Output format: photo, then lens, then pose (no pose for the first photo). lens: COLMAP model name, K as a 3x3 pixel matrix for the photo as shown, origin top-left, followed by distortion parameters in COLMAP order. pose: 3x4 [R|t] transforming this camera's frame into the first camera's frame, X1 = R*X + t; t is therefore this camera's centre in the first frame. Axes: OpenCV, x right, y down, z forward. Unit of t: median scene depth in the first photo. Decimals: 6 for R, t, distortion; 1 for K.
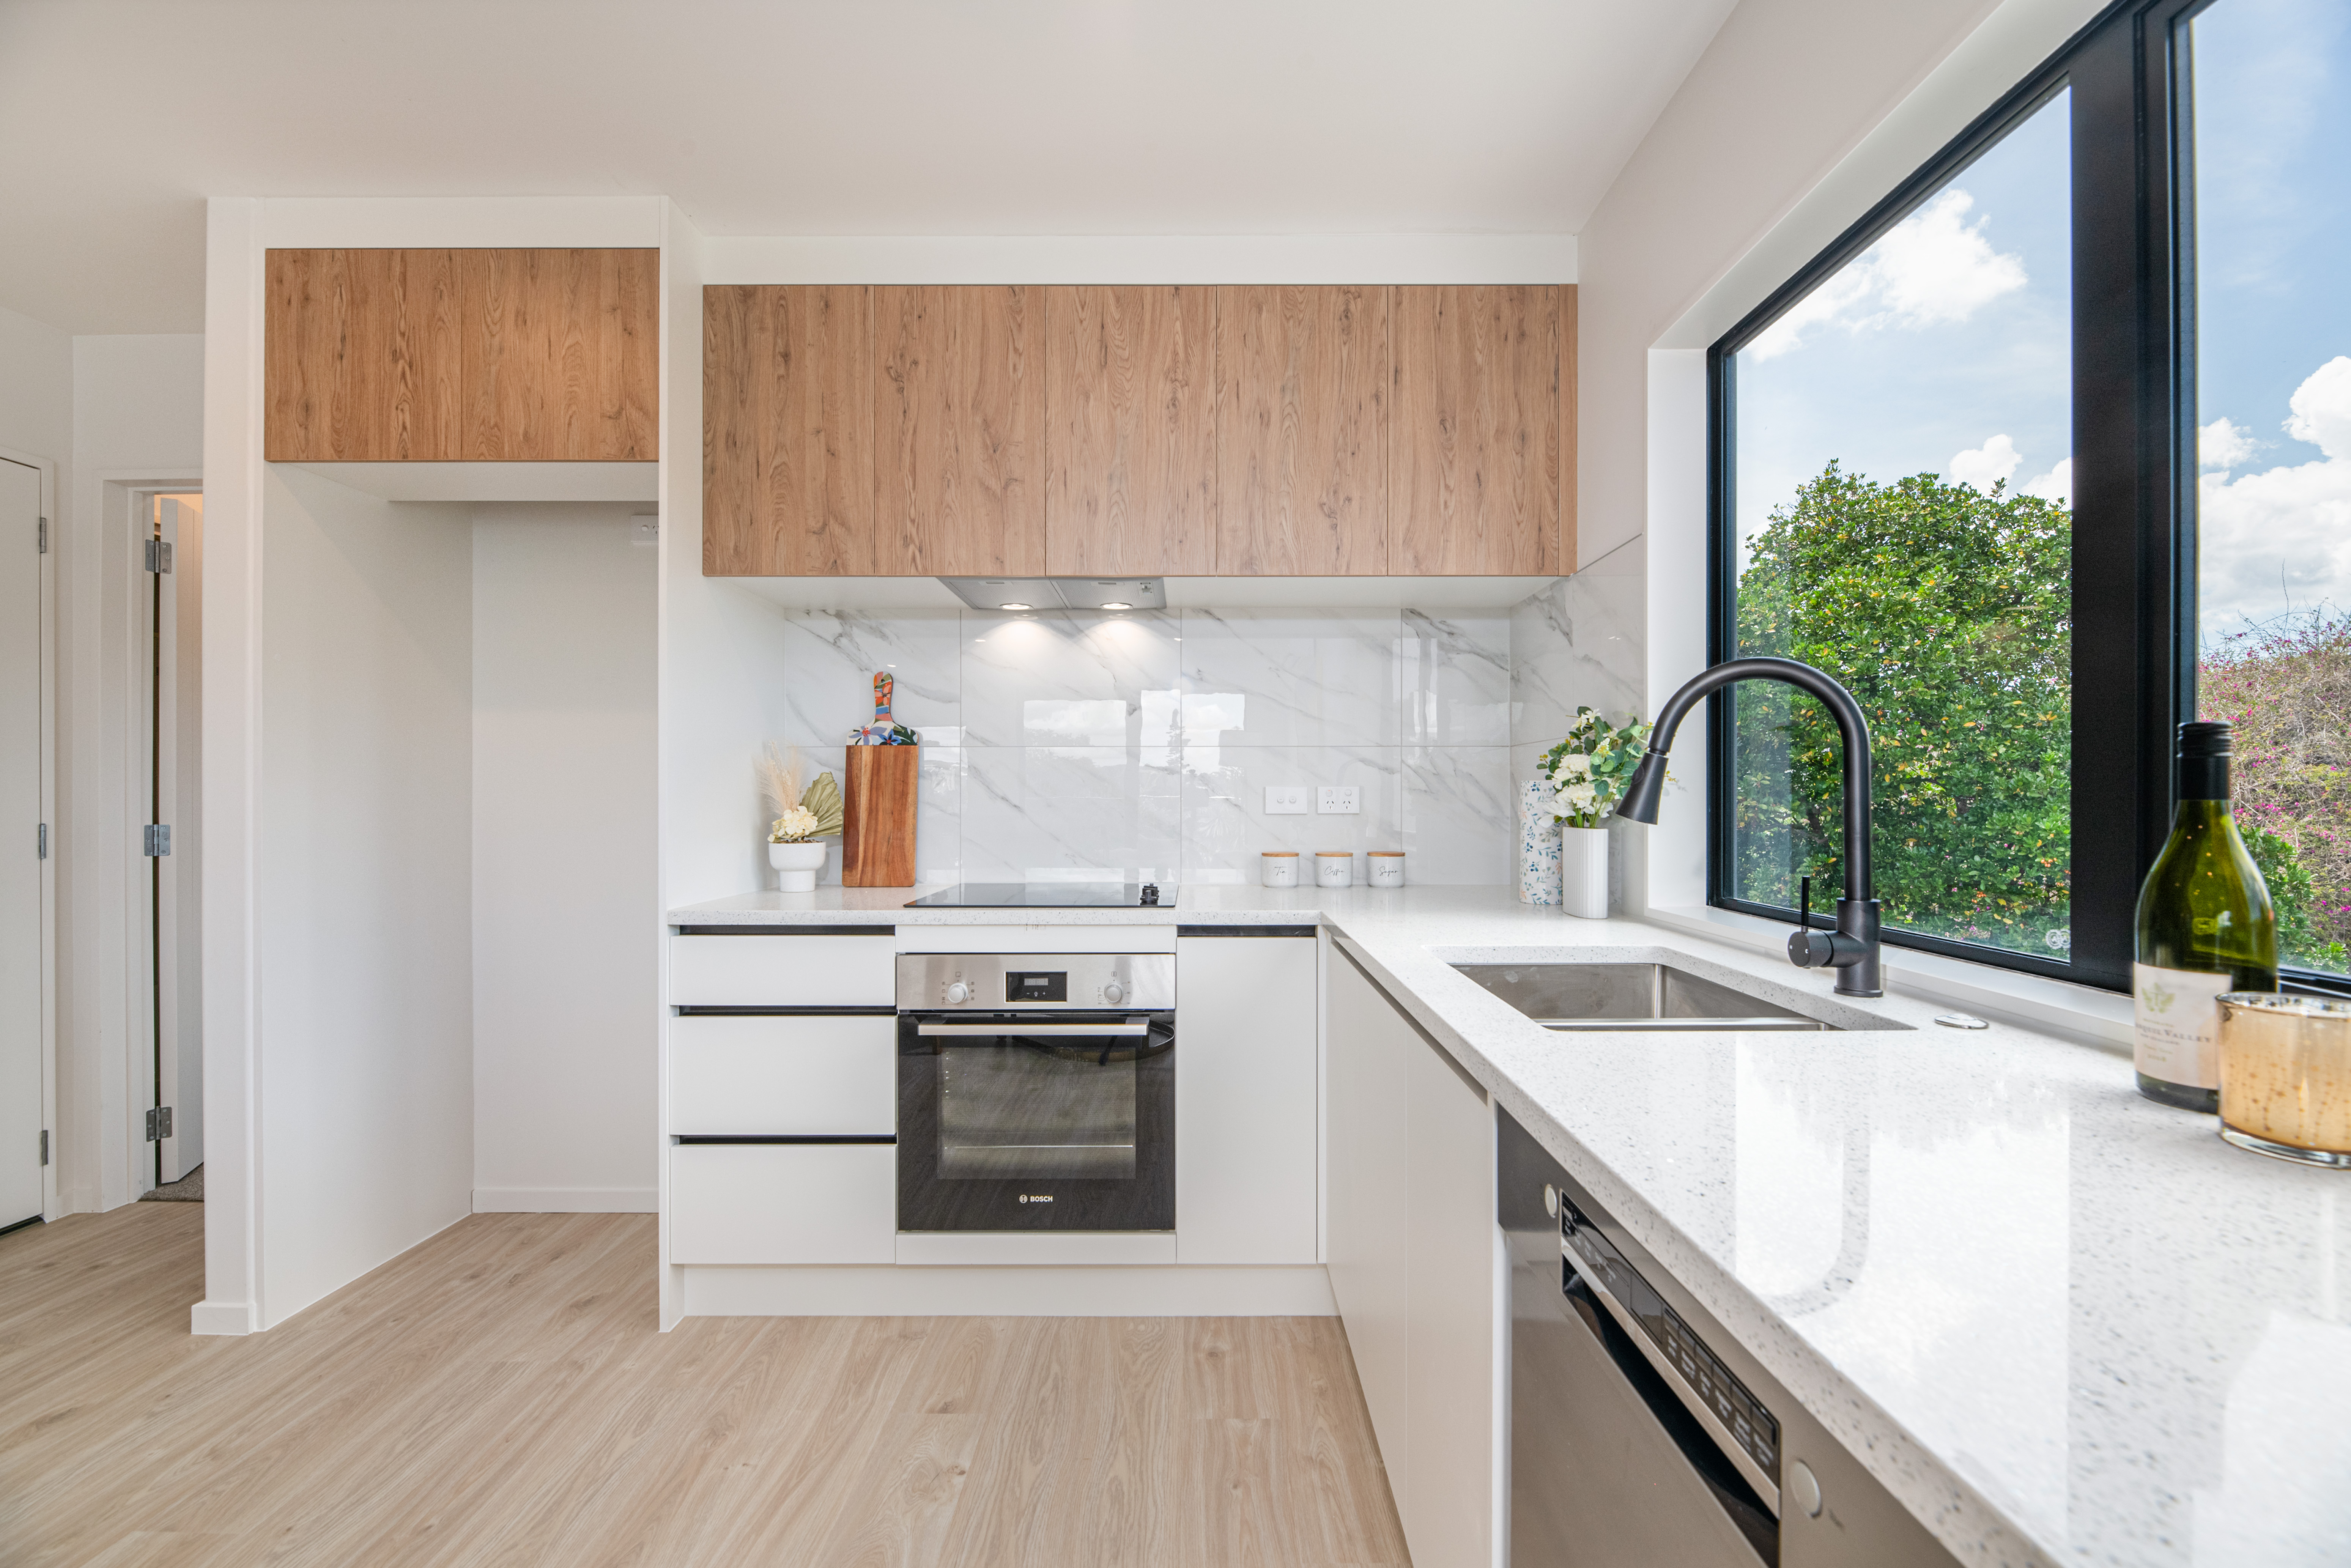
lens RADIAL K [[954.1, 0, 1203.1], [0, 954.1, 808.8], [0, 0, 1]] dist [-0.005155, -0.001071]
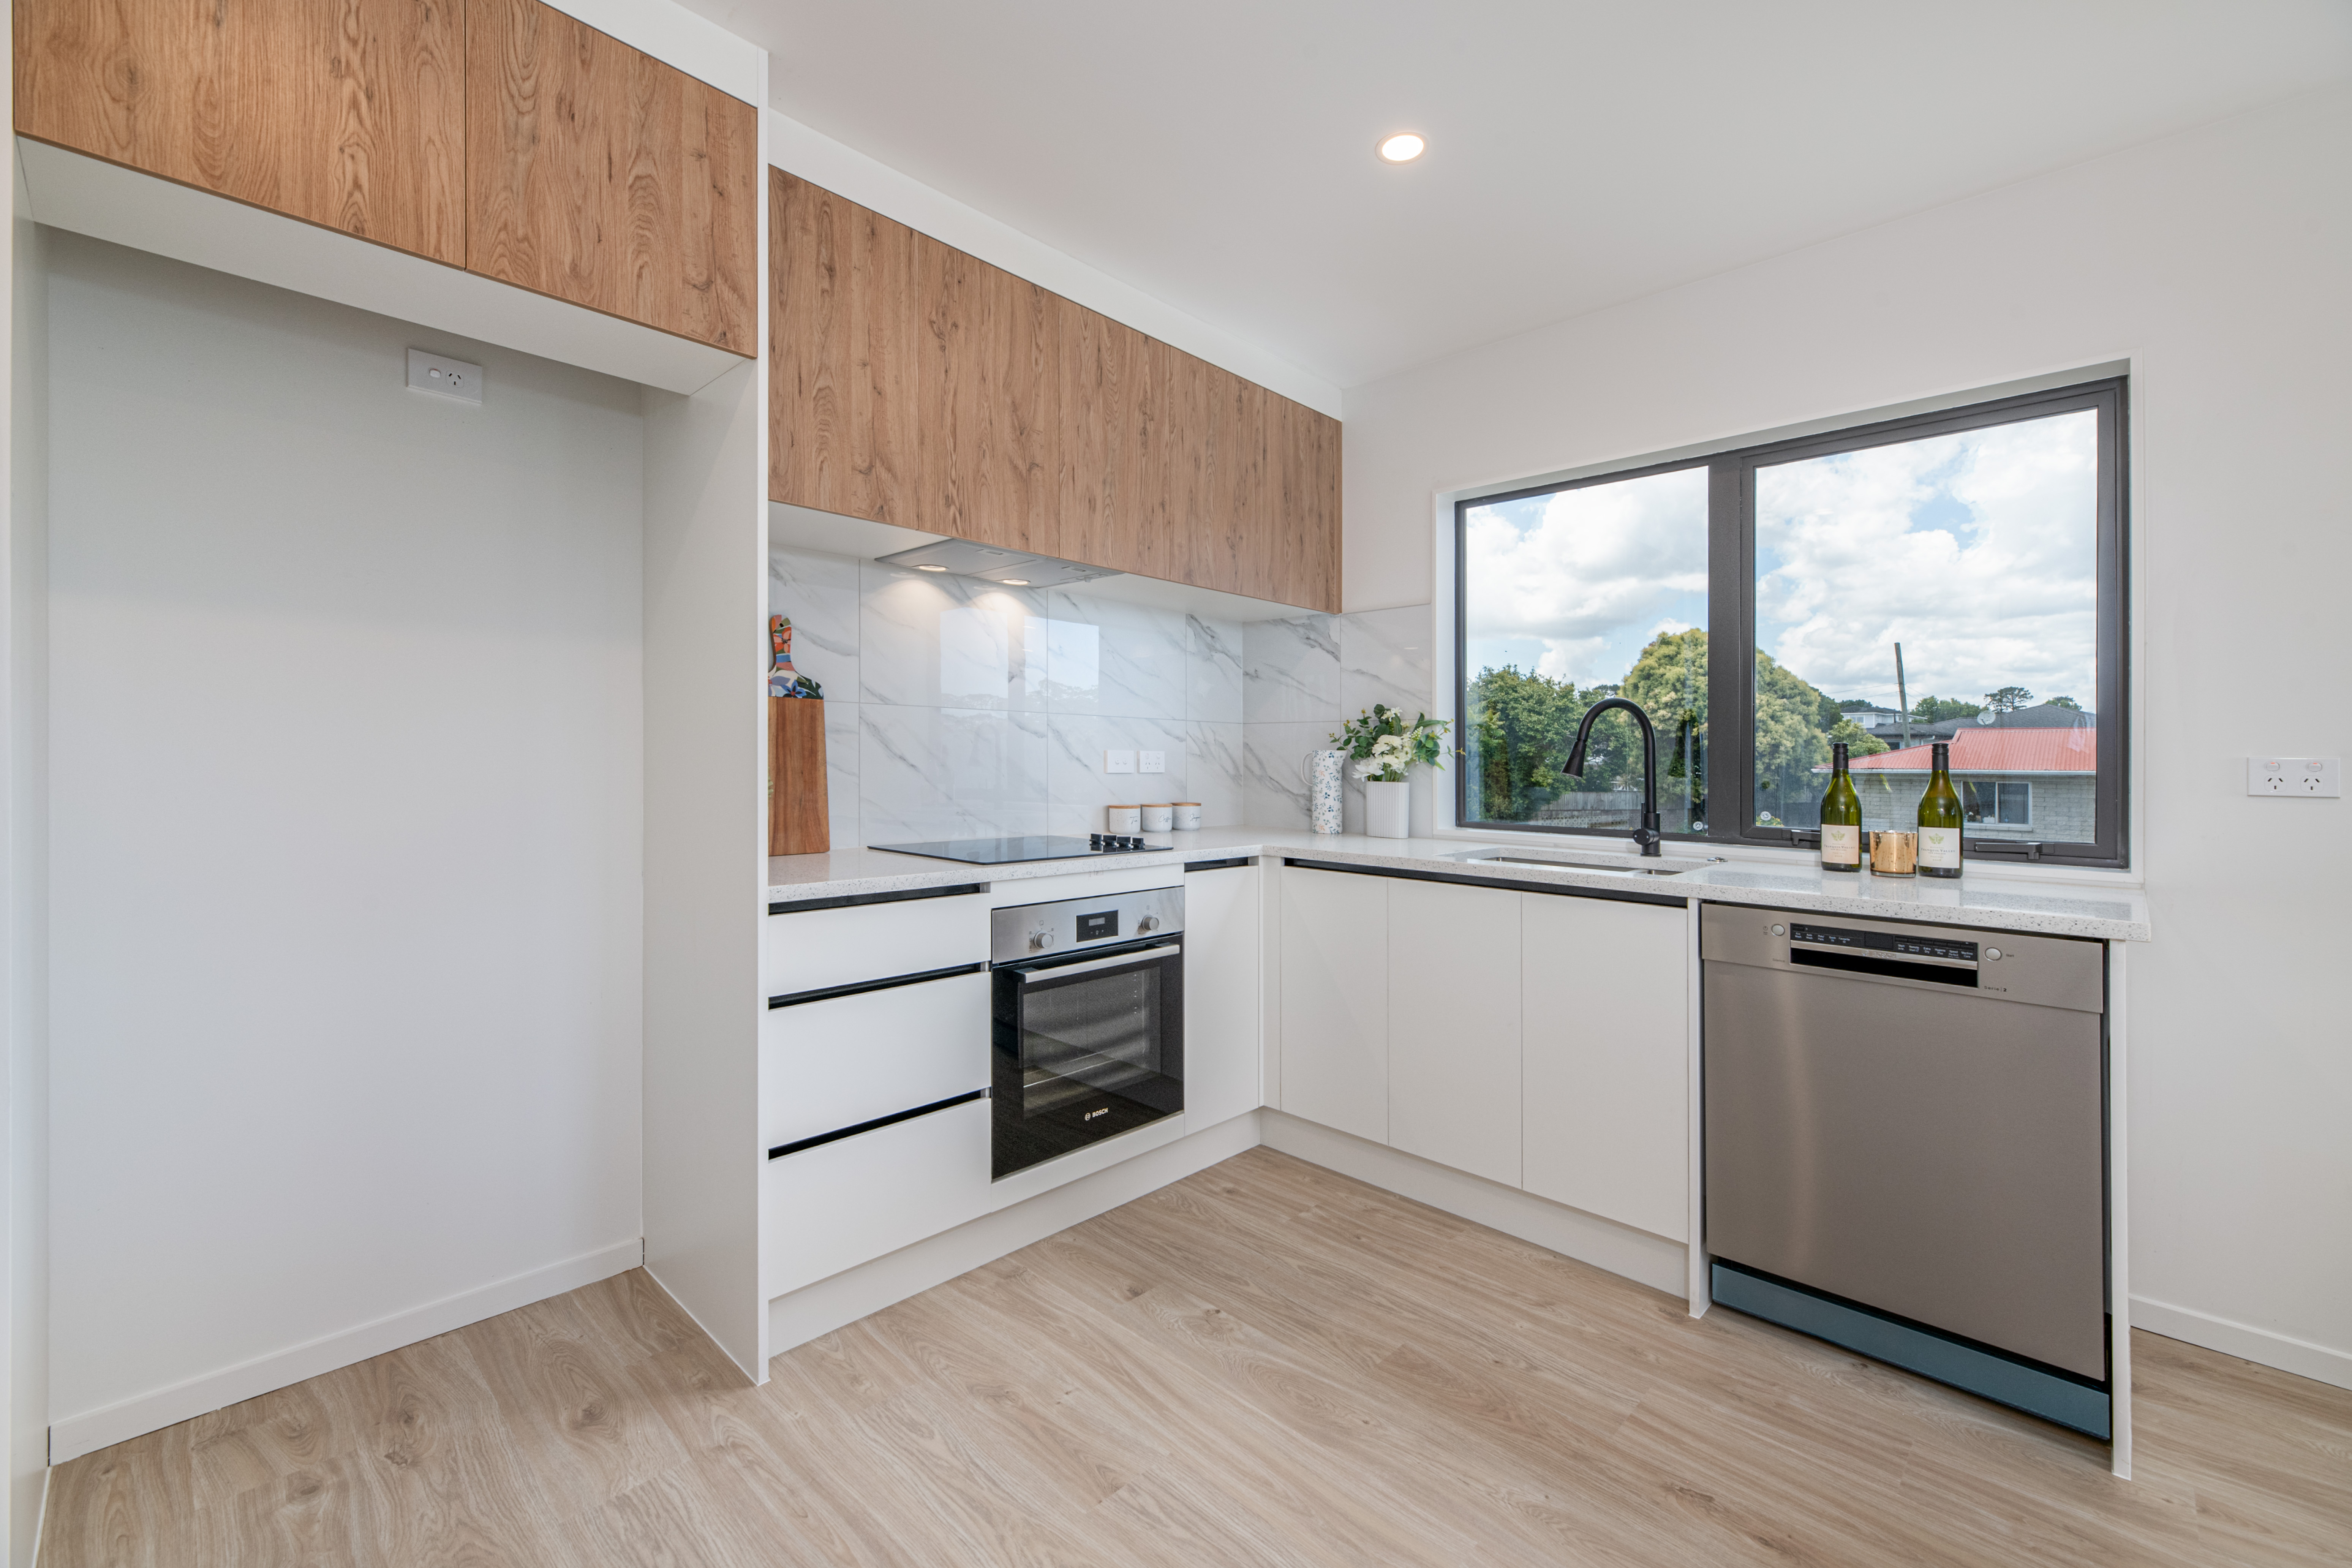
lens RADIAL K [[954.5, 0, 1180.9], [0, 954.5, 761.8], [0, 0, 1]] dist [-0.005155, -0.001071]
pose [[0.696198, 0.006978, 0.717815, -0.890973], [-0.002960, 0.999972, -0.006850, -0.001135], [-0.717843, 0.002644, 0.696200, 0.134262]]
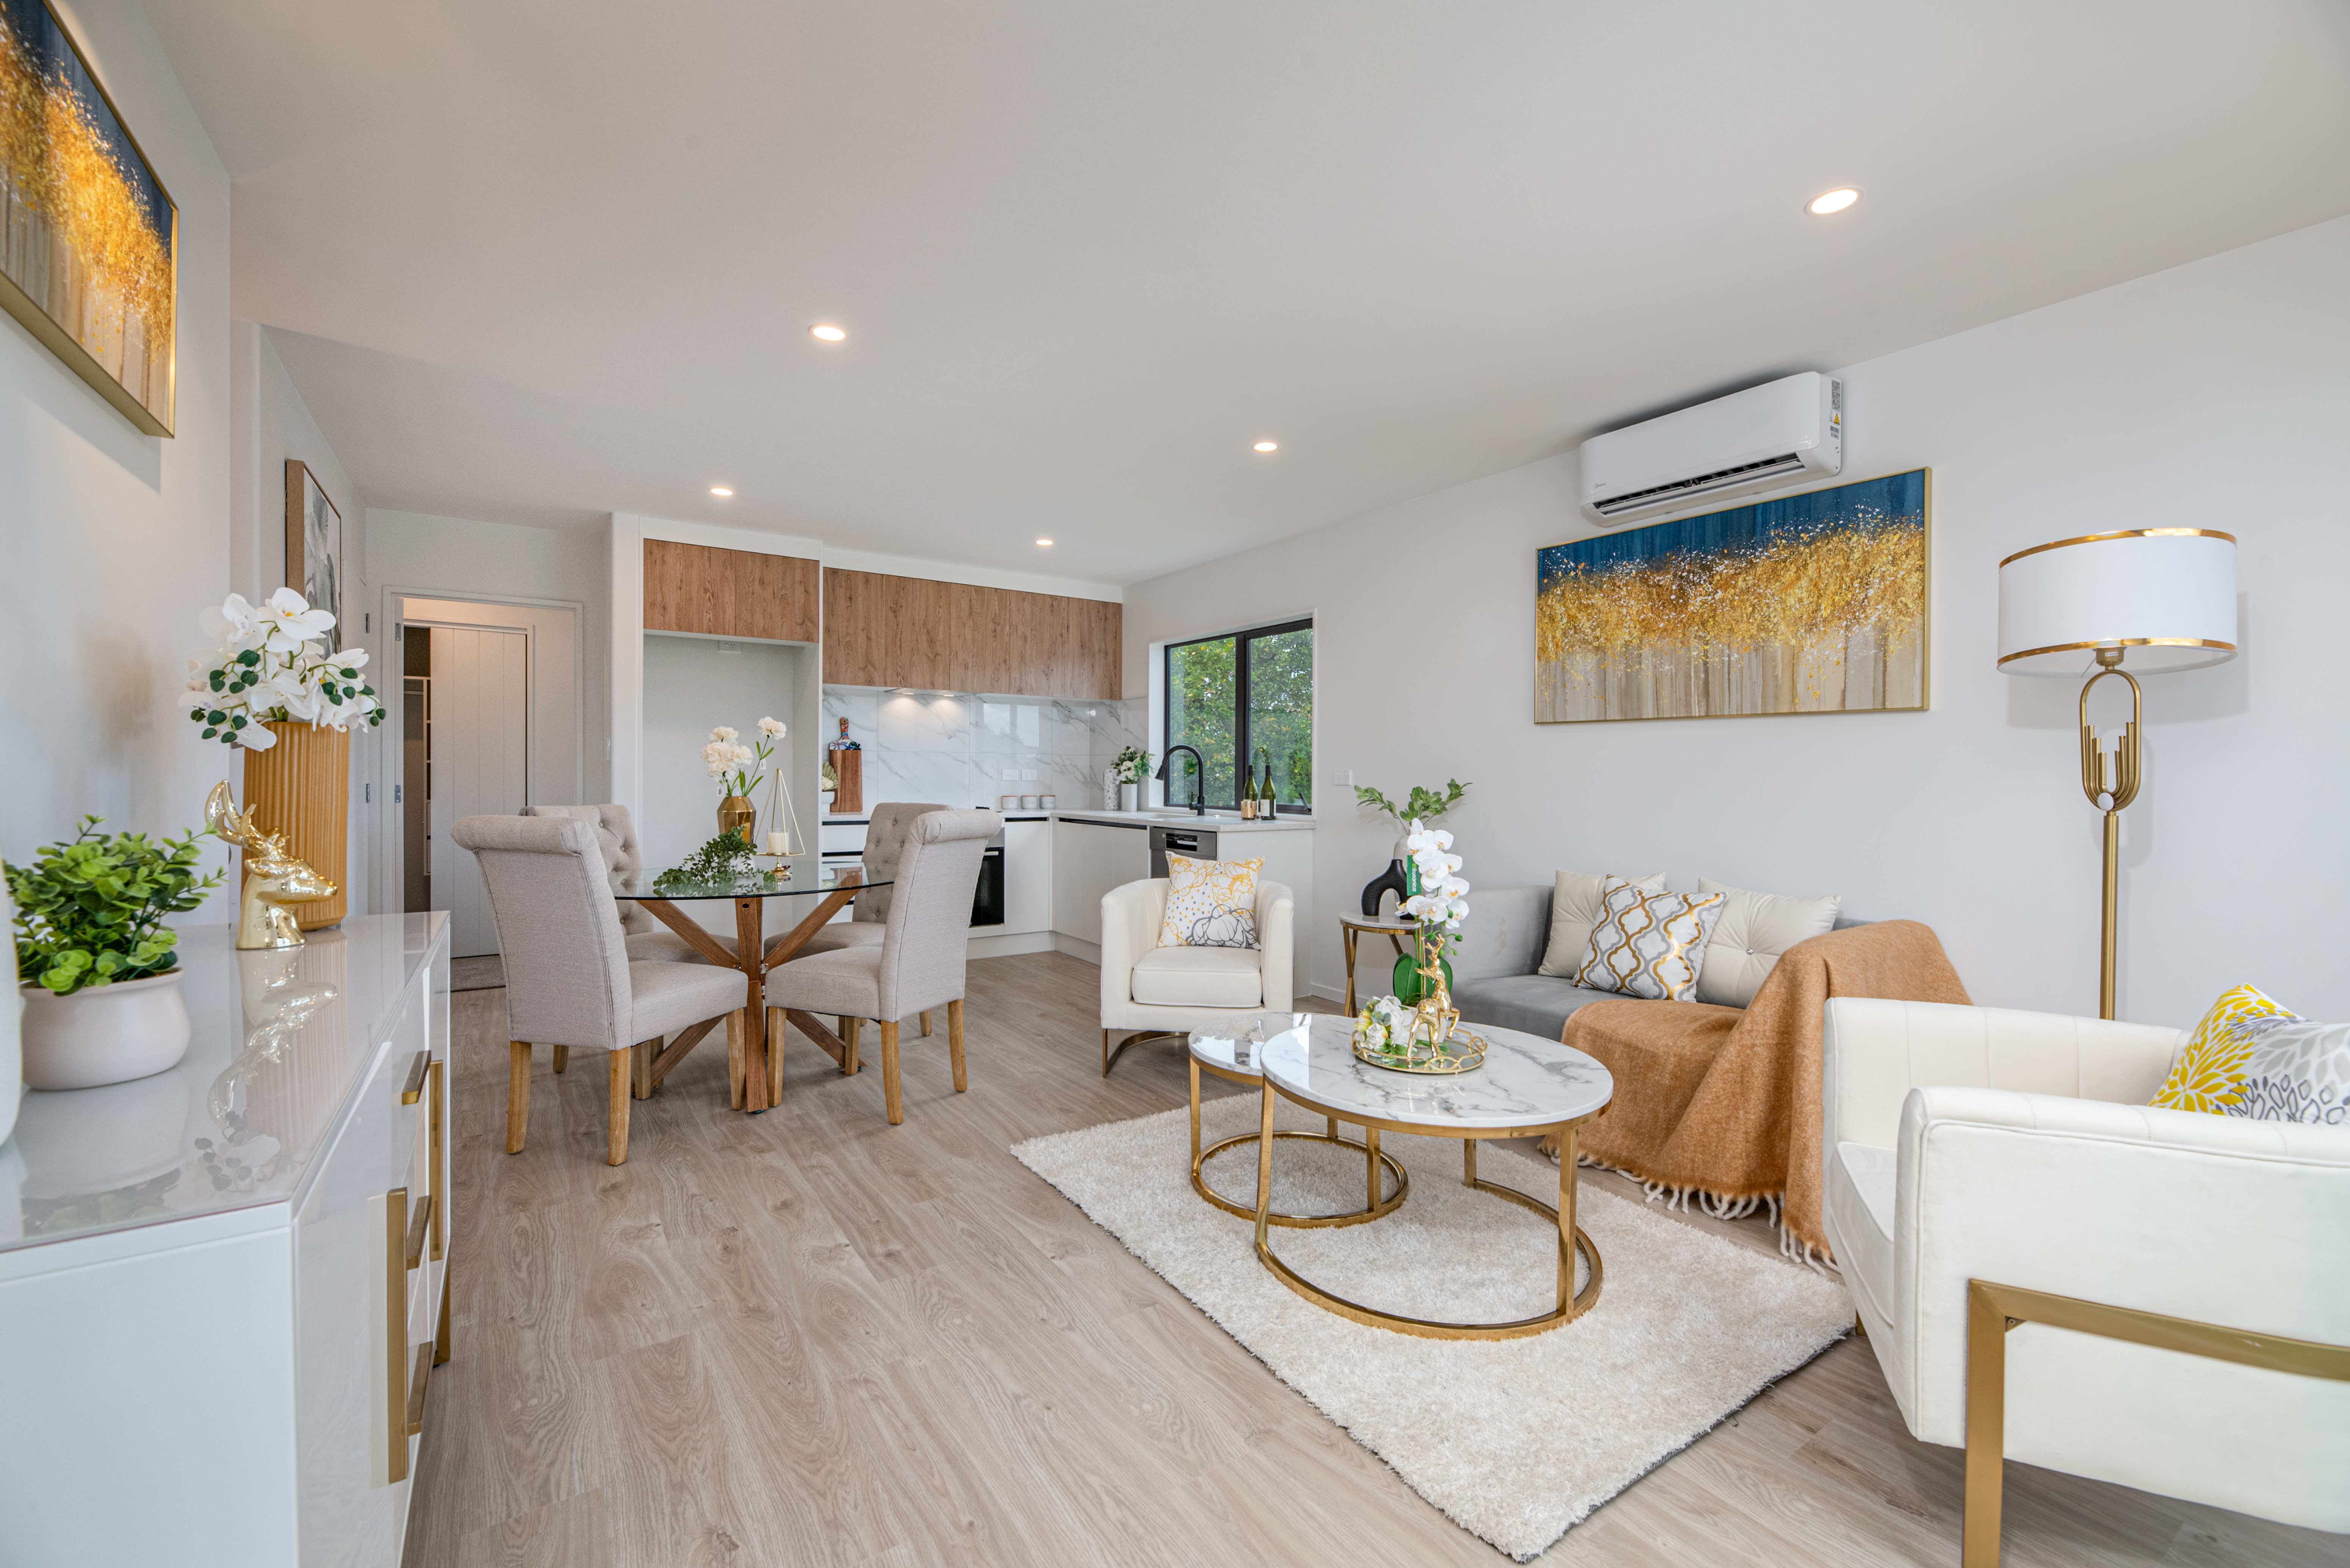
lens RADIAL K [[953.6, 0, 1161.1], [0, 953.6, 772.3], [0, 0, 1]] dist [-0.005155, -0.001071]
pose [[0.841299, 0.006049, 0.540537, -1.156022], [-0.000148, 0.999940, -0.010961, 0.015314], [-0.540571, 0.009142, 0.841249, -1.636940]]
